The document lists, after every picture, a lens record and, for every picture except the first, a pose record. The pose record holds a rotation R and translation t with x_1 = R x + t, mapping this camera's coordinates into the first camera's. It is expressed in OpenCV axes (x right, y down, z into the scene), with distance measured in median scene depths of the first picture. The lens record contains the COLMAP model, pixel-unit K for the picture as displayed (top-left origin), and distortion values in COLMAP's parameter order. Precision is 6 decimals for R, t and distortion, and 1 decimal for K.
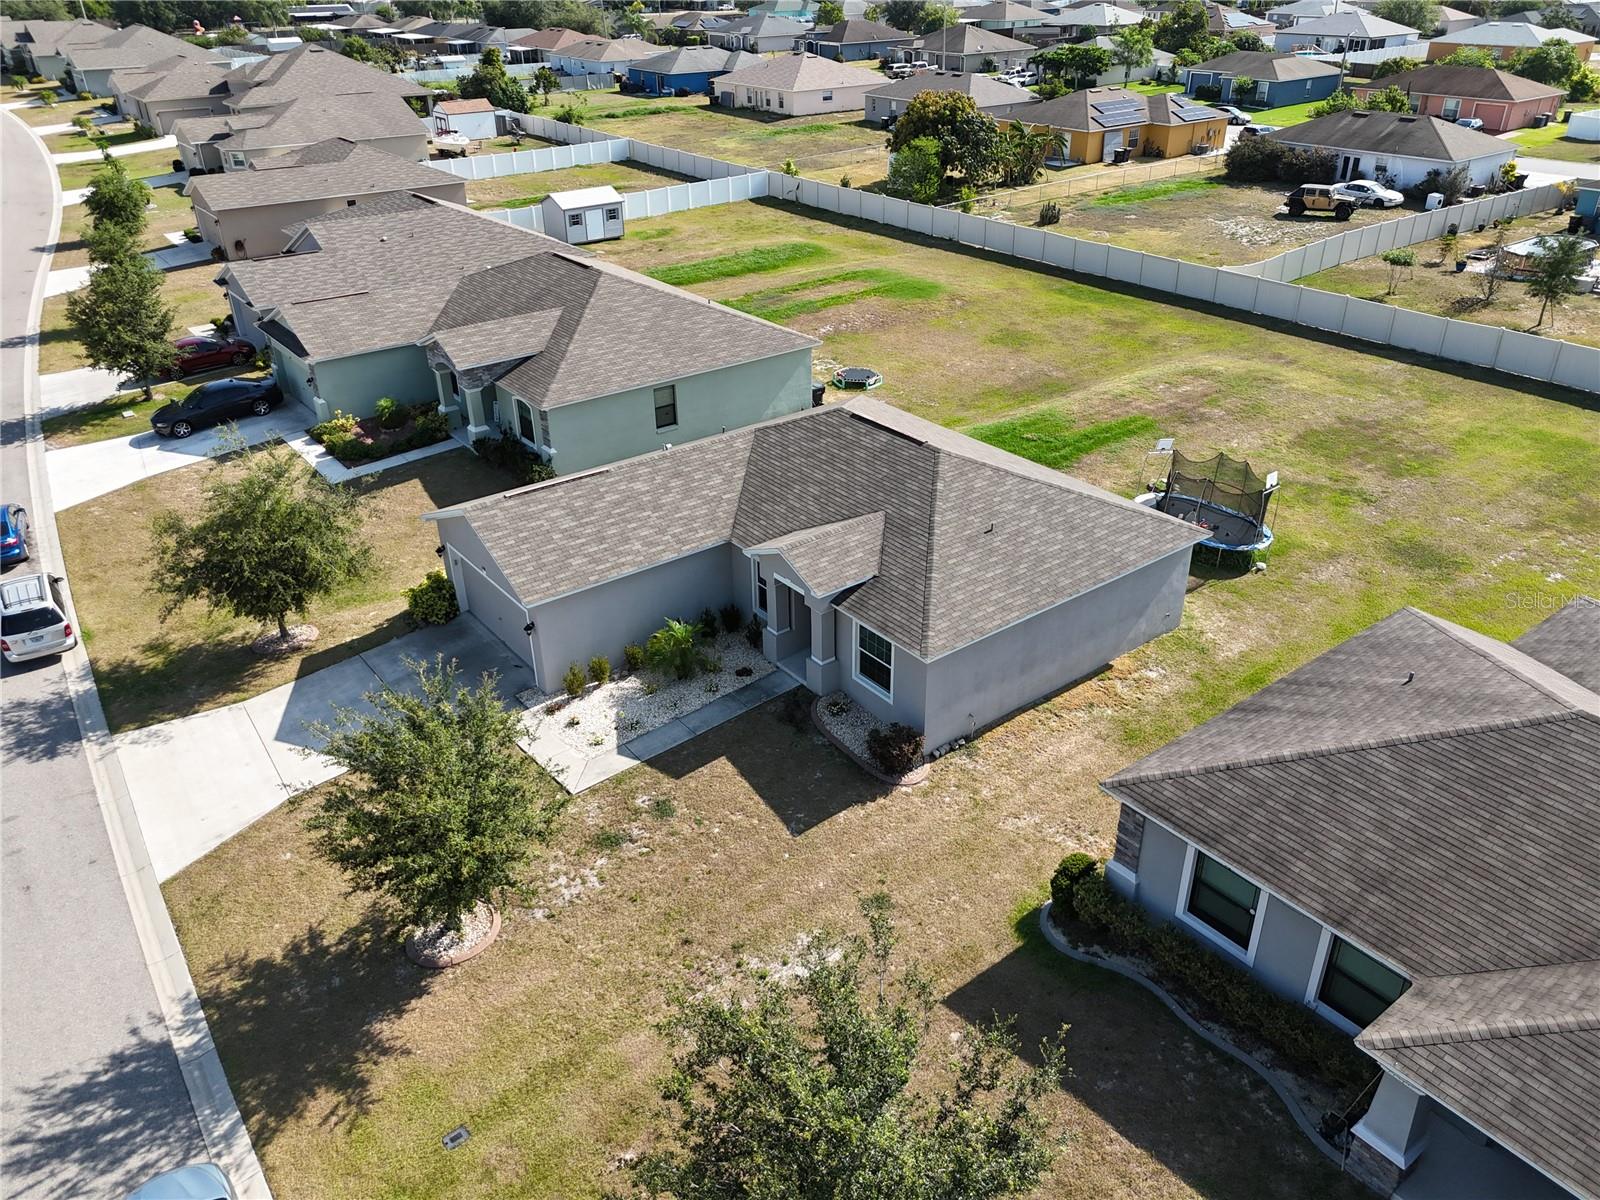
lens RADIAL K [[1185.6, 0, 804.2], [0, 1185.6, 587.4], [0, 0, 1]] dist [0.080018, -0.089152]
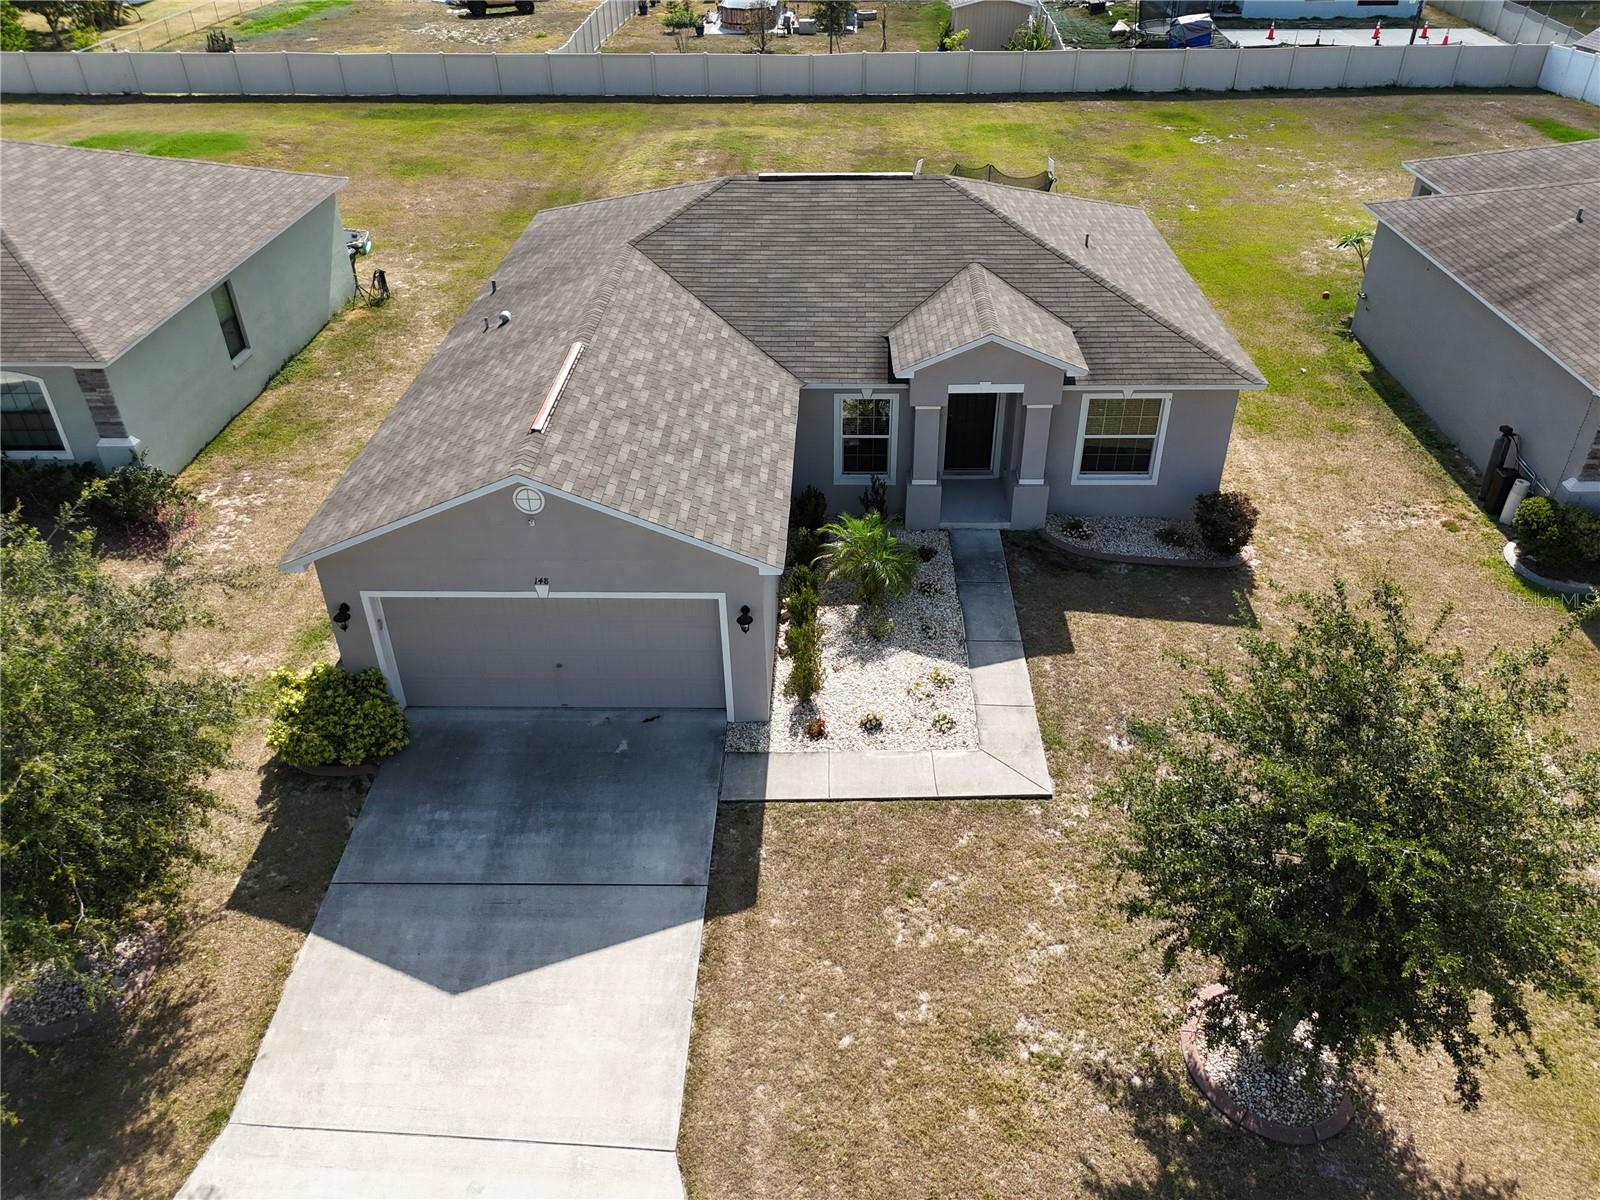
lens RADIAL K [[1183.5, 0, 804.5], [0, 1183.5, 596.4], [0, 0, 1]] dist [0.053515, -0.040768]
pose [[0.633636, -0.429338, 0.643564, -0.392609], [0.373357, 0.898293, 0.231677, -0.064067], [-0.677576, 0.093481, 0.729487, 0.409935]]
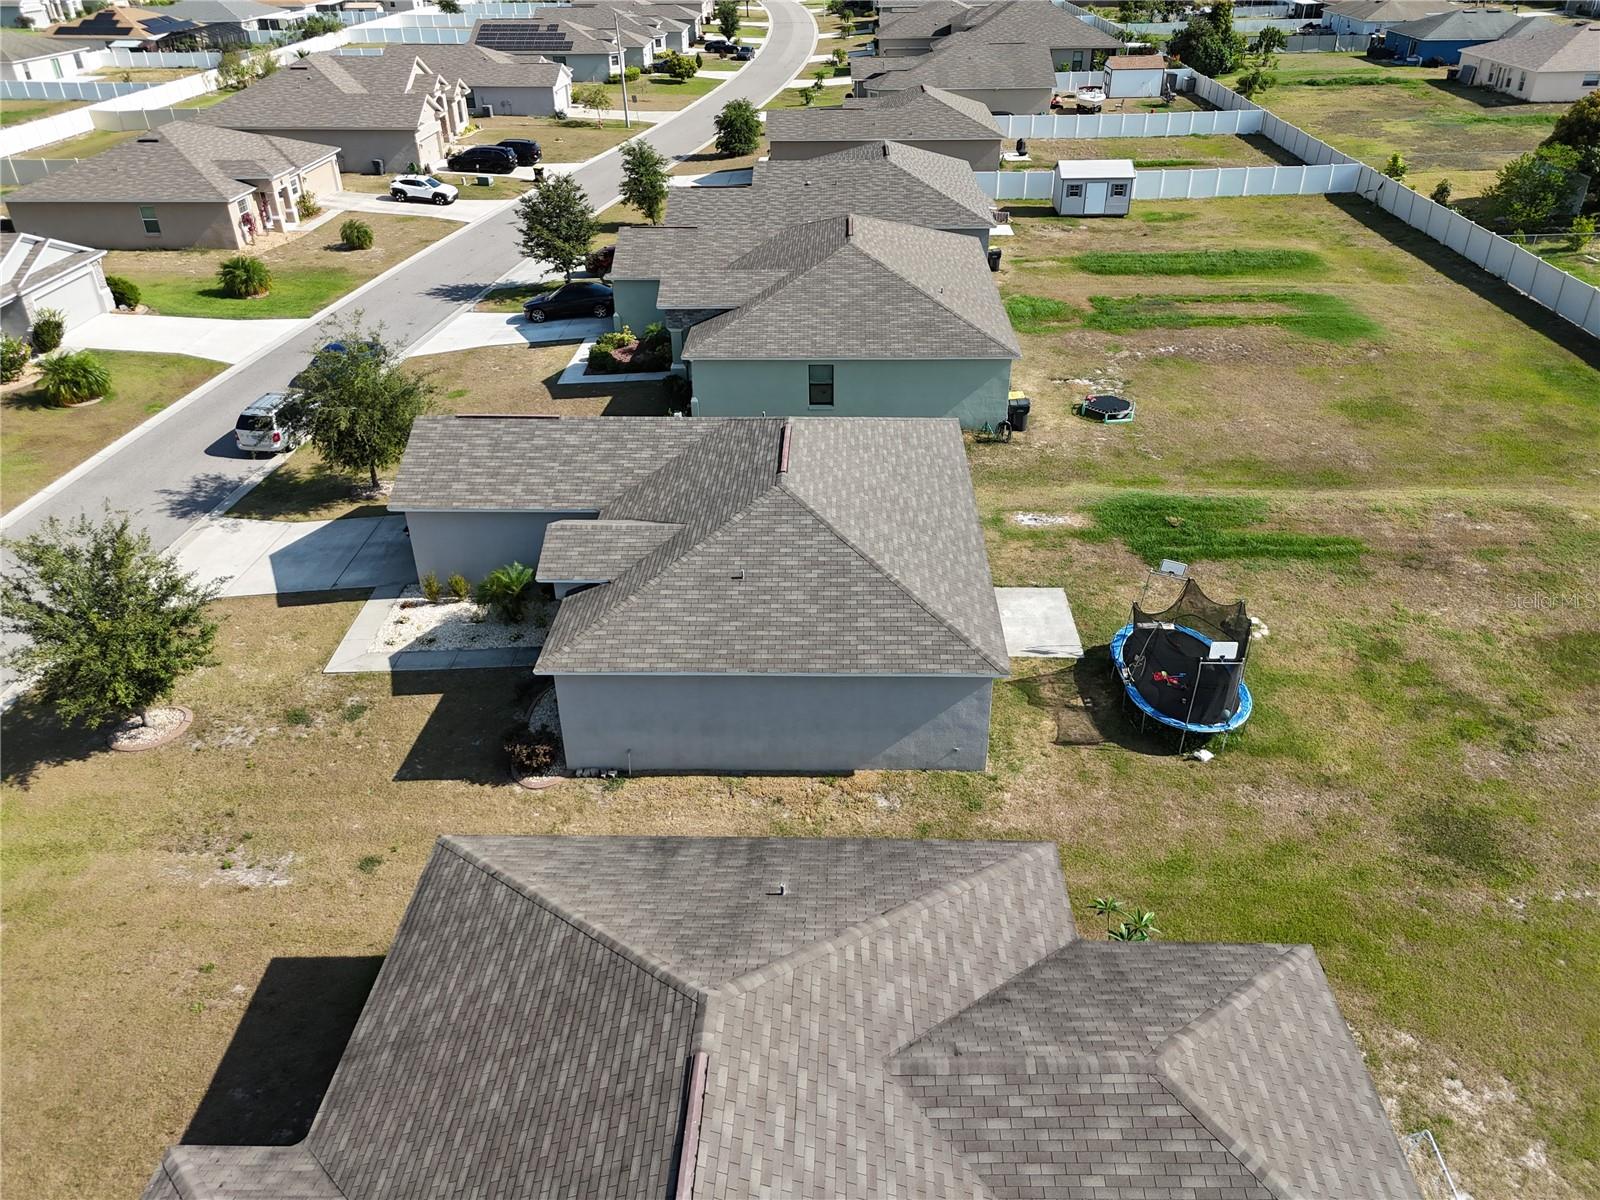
lens RADIAL K [[1188.3, 0, 804.1], [0, 1188.3, 588.8], [0, 0, 1]] dist [0.060124, -0.048756]
pose [[0.771670, 0.320565, -0.549329, 0.493910], [-0.298670, 0.945182, 0.132011, -0.123663], [0.561534, 0.062200, 0.825112, 0.193723]]
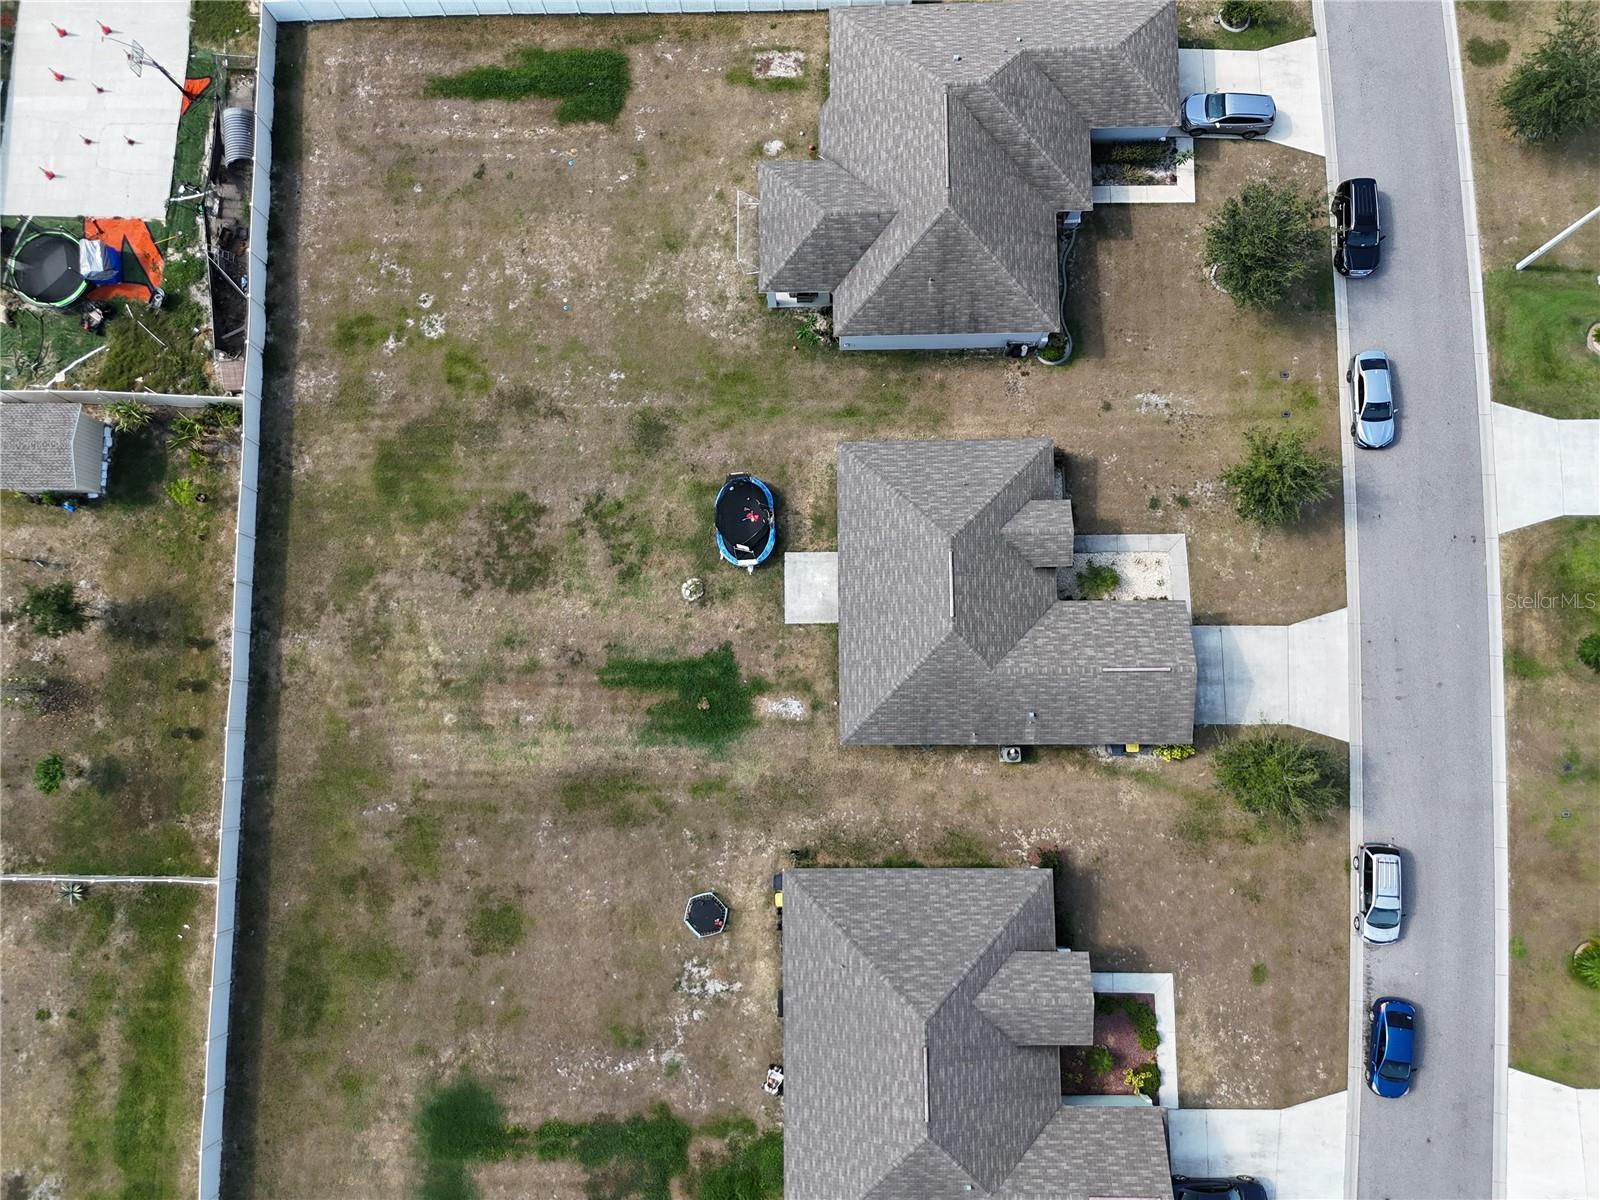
lens RADIAL K [[1183.5, 0, 804.5], [0, 1183.5, 596.4], [0, 0, 1]] dist [0.053515, -0.040768]
pose [[-0.795665, -0.596431, 0.105771, 0.039597], [0.316960, -0.261142, 0.911779, -1.322224], [-0.516192, 0.758996, 0.396826, 0.371297]]
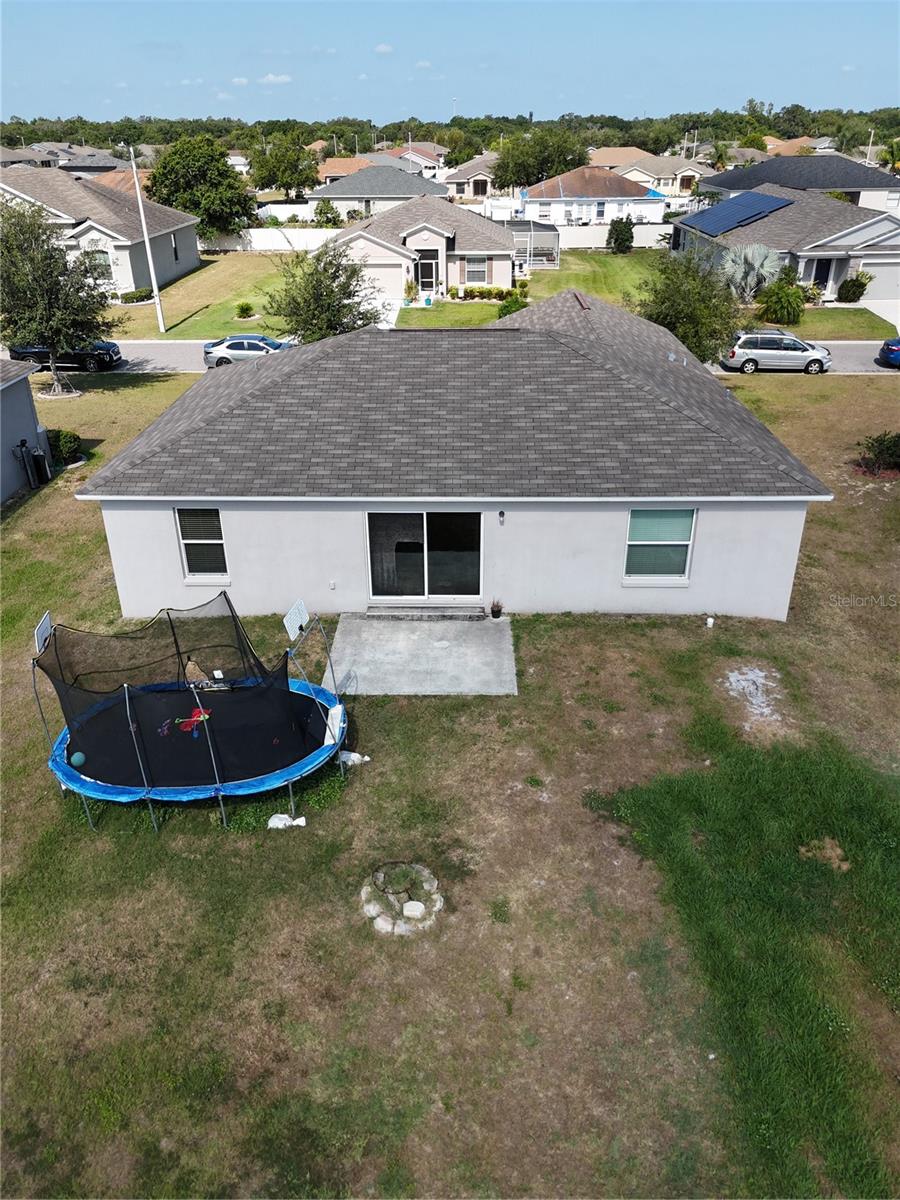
lens RADIAL K [[887.6, 0, 450.0], [0, 887.6, 600.0], [0, 0, 1]] dist [0.053515, -0.040768]
pose [[-0.626575, 0.374586, -0.683439, 0.446471], [-0.359850, 0.638801, 0.680030, -0.341937], [0.691311, 0.672026, -0.265462, 1.011973]]
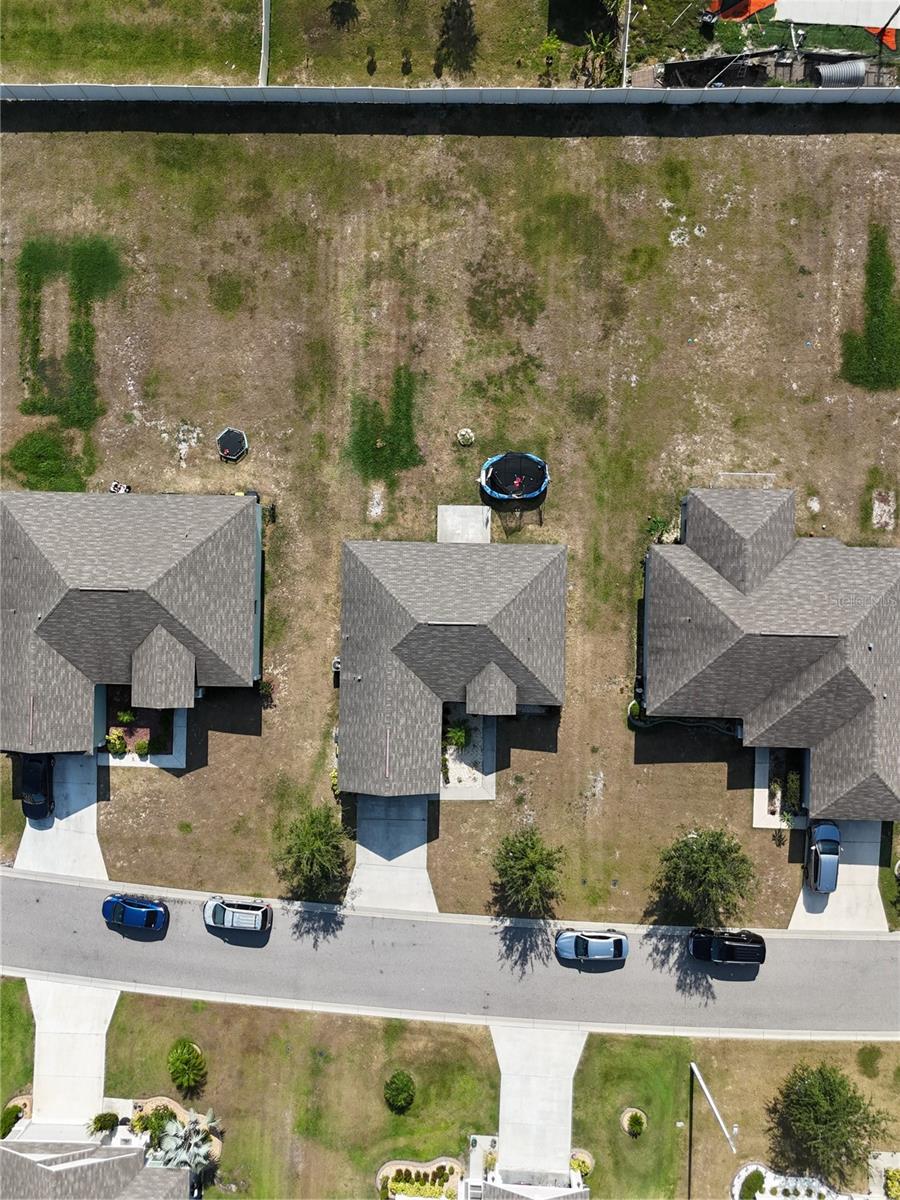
lens RADIAL K [[887.6, 0, 450.0], [0, 887.6, 600.0], [0, 0, 1]] dist [0.053515, -0.040768]
pose [[0.627715, -0.778324, -0.013632, 0.098704], [0.389416, 0.298803, 0.871247, -1.252481], [-0.674039, -0.552204, 0.490655, 0.166602]]
